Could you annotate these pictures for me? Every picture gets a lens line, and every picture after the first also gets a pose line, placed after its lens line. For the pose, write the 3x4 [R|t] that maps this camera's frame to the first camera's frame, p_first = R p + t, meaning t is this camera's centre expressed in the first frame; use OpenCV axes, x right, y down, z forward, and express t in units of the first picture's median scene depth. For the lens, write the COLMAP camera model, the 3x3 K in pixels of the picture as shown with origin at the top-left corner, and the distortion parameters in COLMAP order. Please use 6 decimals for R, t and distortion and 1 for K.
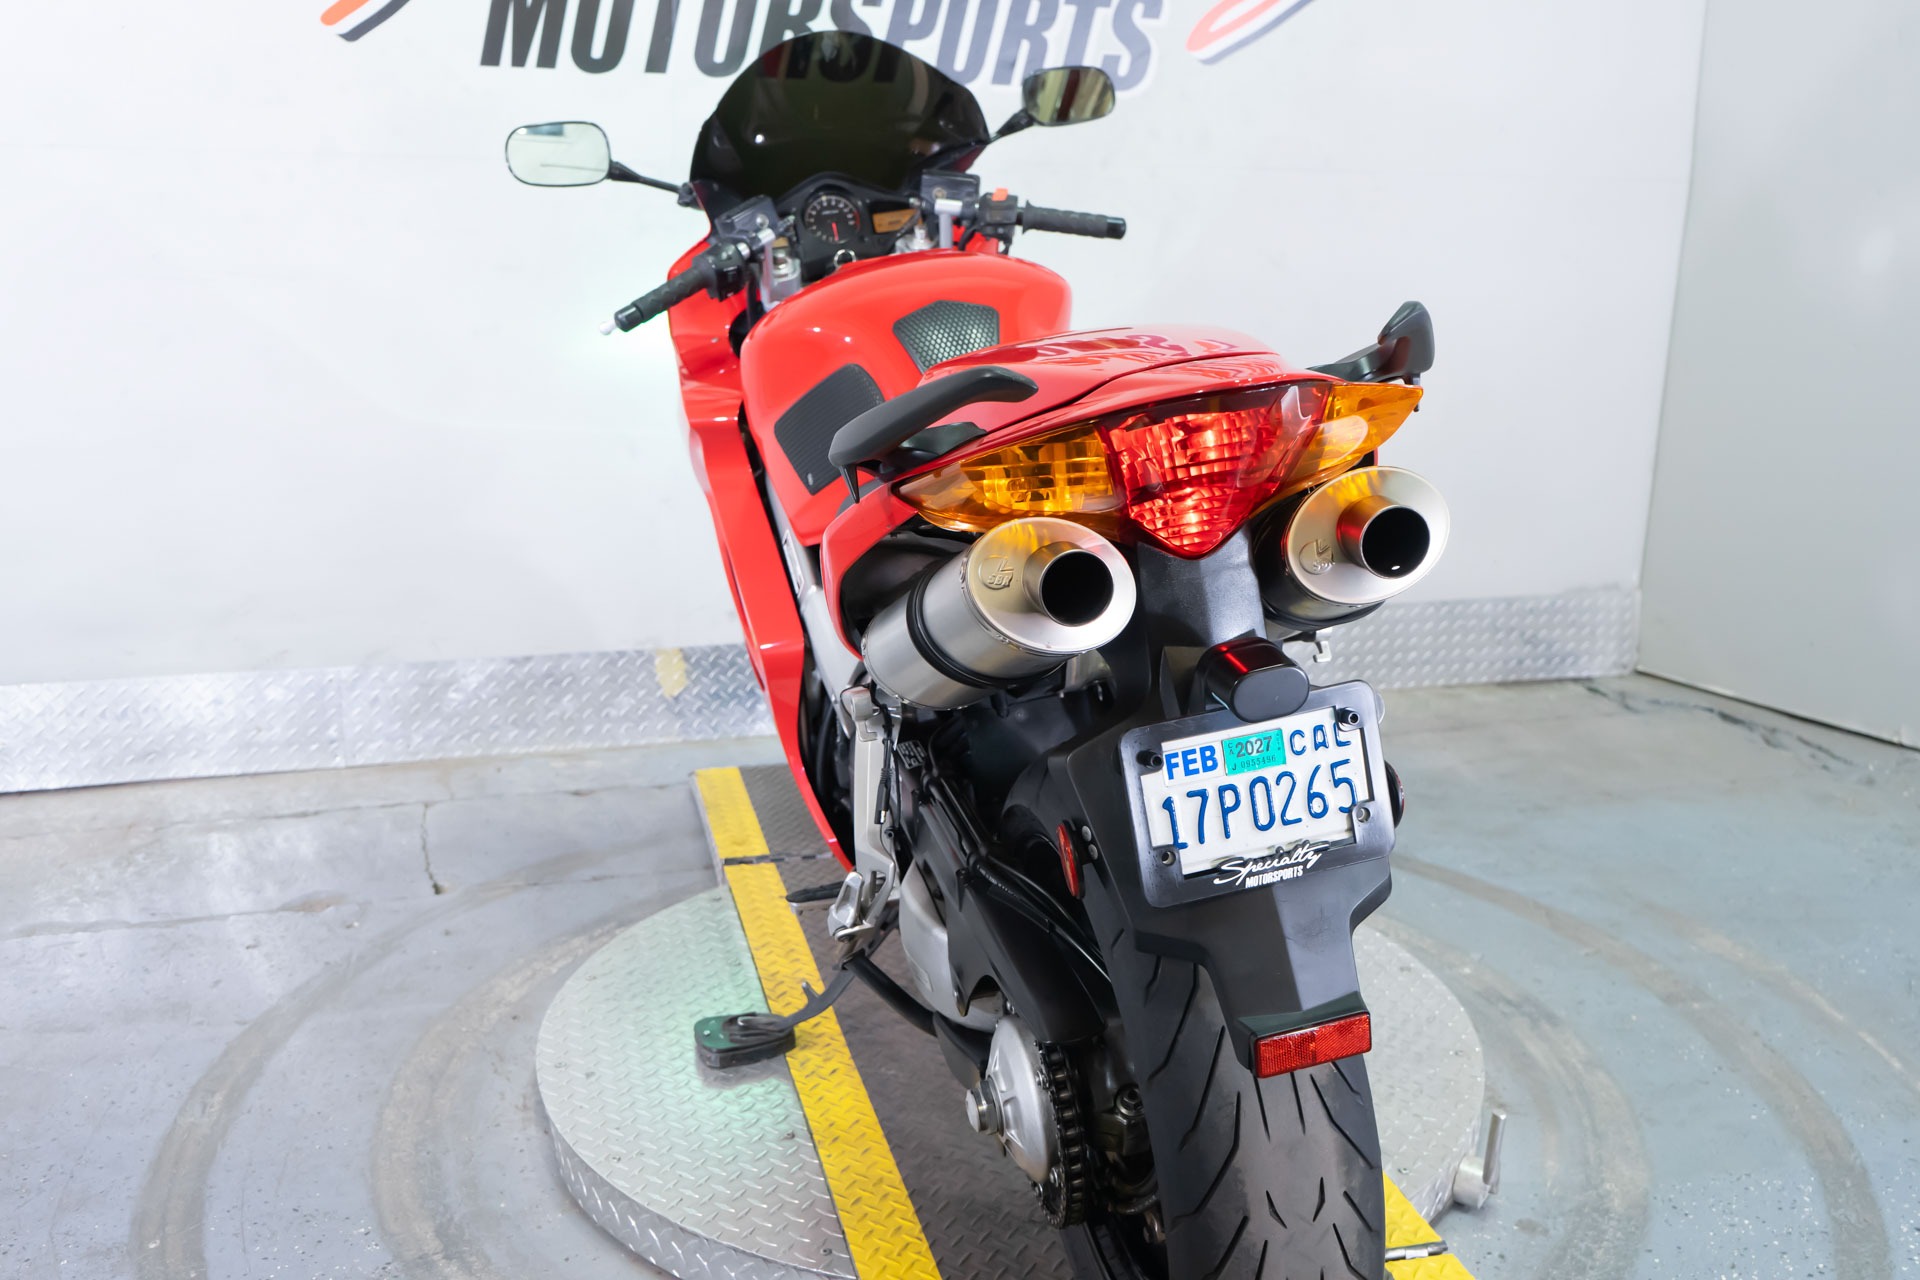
lens RADIAL K [[1764.2, 0, 958.4], [0, 1764.2, 635.2], [0, 0, 1]] dist [-0.006705, 0.000000]
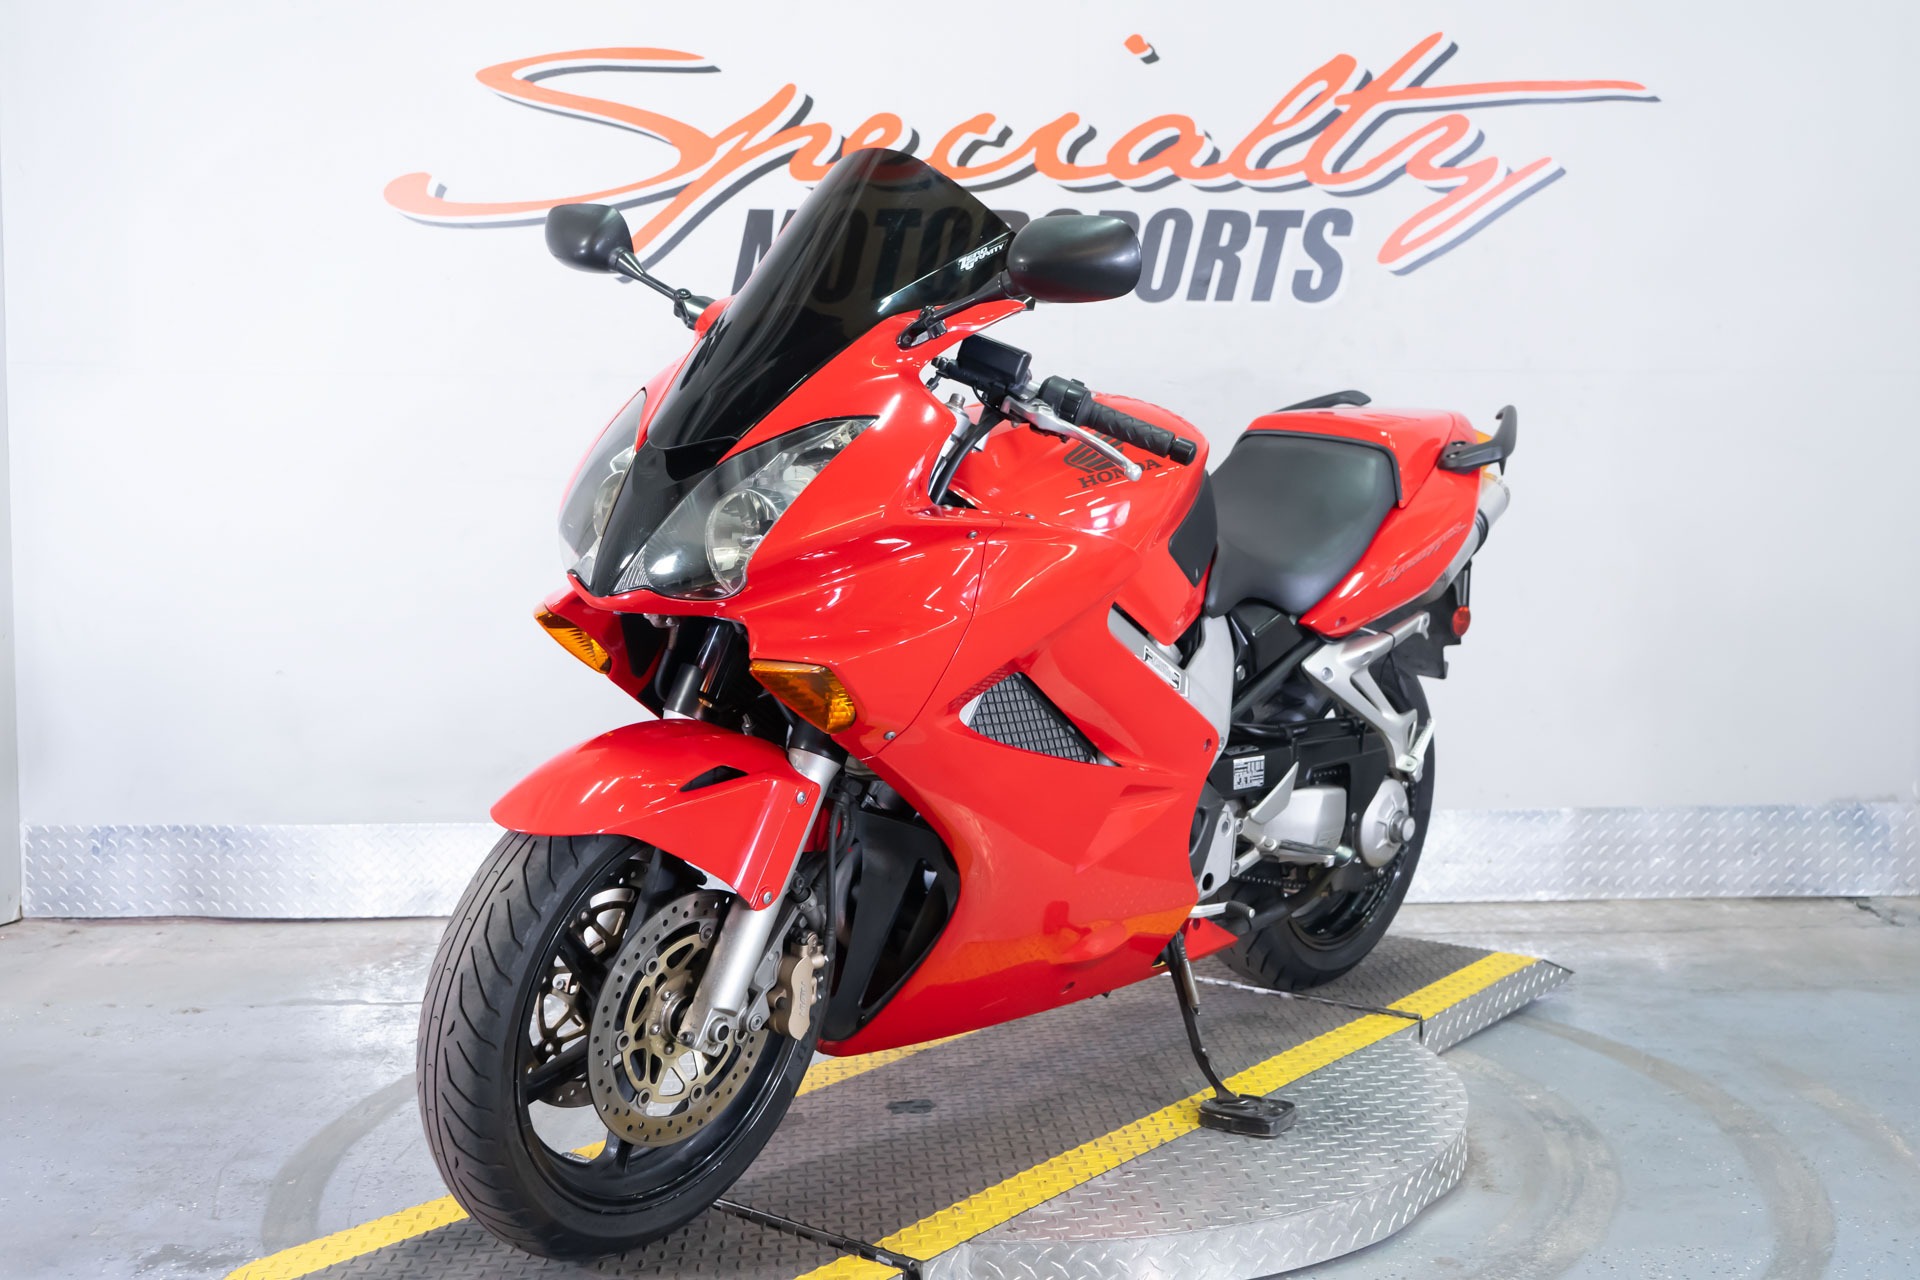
lens RADIAL K [[1914.1, 0, 947.4], [0, 1914.1, 635.1], [0, 0, 1]] dist [-0.012643, 0.000000]
pose [[0.966250, 0.000295, -0.257605, 0.230907], [-0.045168, 0.984702, -0.168293, 0.121326], [0.253615, 0.174249, 0.951481, -0.153563]]
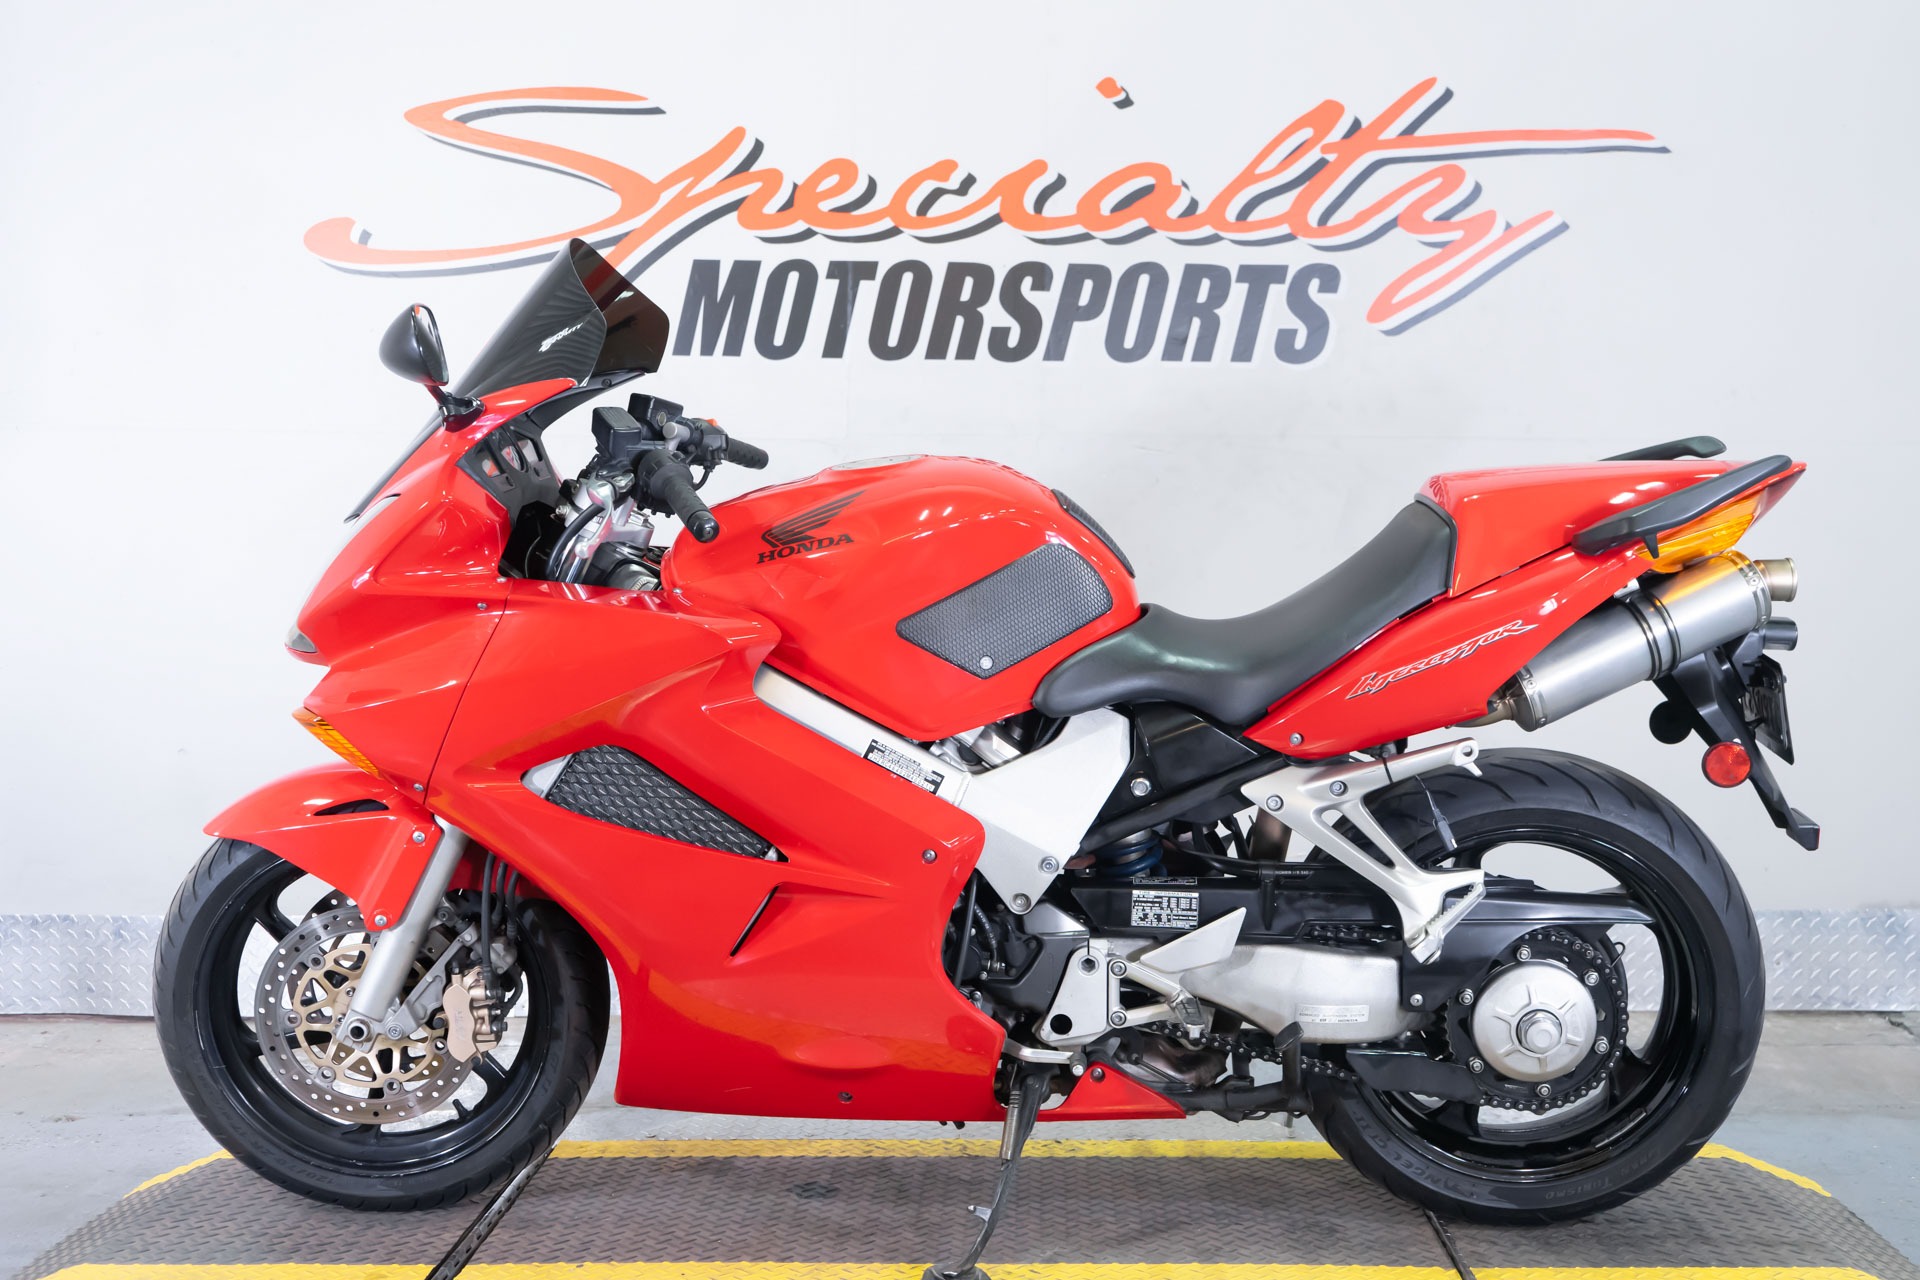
lens RADIAL K [[2037.6, 0, 944.2], [0, 2037.6, 640.2], [0, 0, 1]] dist [-0.007345, 0.000000]
pose [[0.964919, -0.000102, -0.262547, 0.263475], [-0.055370, 0.977429, -0.203878, 0.114154], [0.256642, 0.211263, 0.943135, -0.125987]]
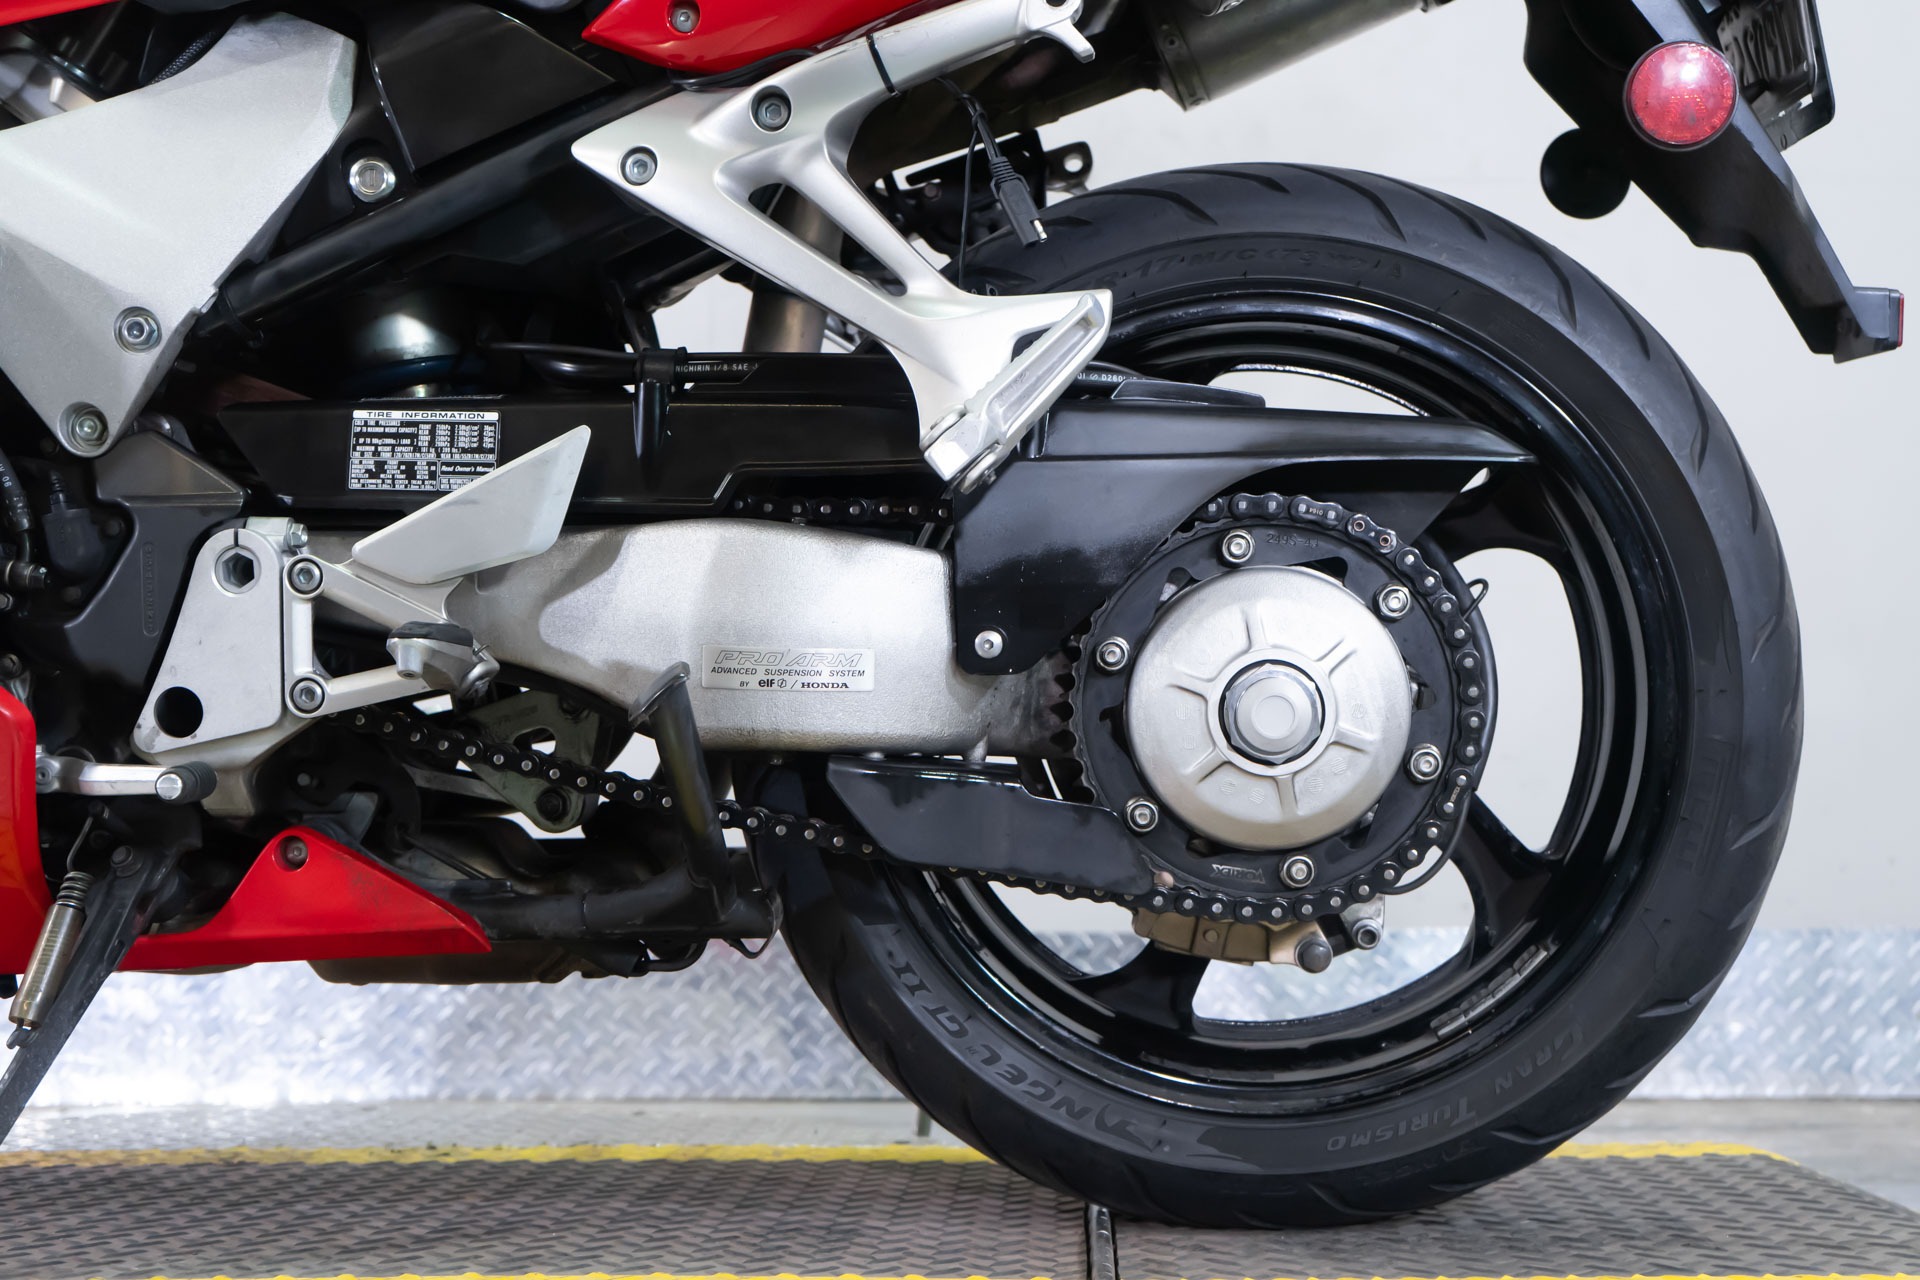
lens RADIAL K [[2216.1, 0, 965.8], [0, 2216.1, 629.1], [0, 0, 1]] dist [-0.000156, 0.000000]
pose [[0.965045, -0.038336, -0.259264, 0.331961], [-0.053540, 0.939544, -0.338217, 0.211756], [0.256556, 0.340276, 0.904650, 0.406170]]
